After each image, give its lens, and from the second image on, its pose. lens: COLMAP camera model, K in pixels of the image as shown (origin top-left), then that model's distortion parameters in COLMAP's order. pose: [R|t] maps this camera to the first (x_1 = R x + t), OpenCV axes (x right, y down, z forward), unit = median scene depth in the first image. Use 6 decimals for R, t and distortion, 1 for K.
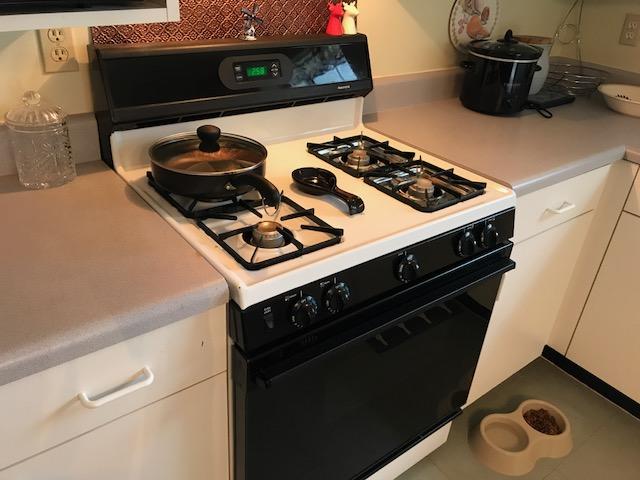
lens RADIAL K [[527.7, 0, 319.8], [0, 527.7, 245.5], [0, 0, 1]] dist [-0.007438, 0.008074]
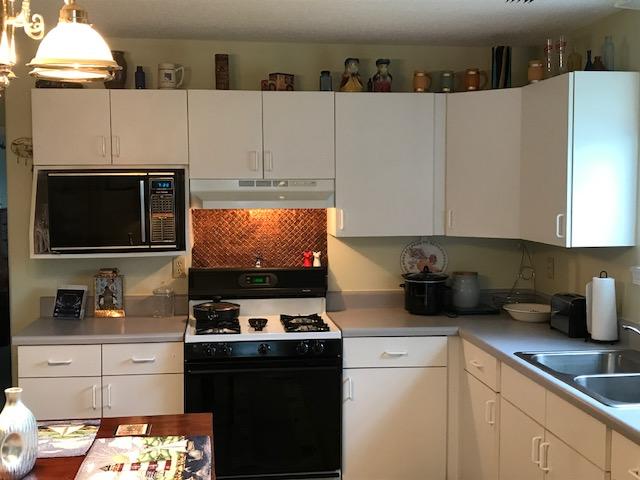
lens RADIAL K [[844.0, 0, 322.8], [0, 844.0, 234.6], [0, 0, 1]] dist [0.196980, 0.000000]
pose [[0.863385, -0.031382, -0.503569, 1.824584], [-0.206008, 0.889153, -0.408617, 0.852171], [0.460573, 0.456533, 0.761216, -1.585379]]
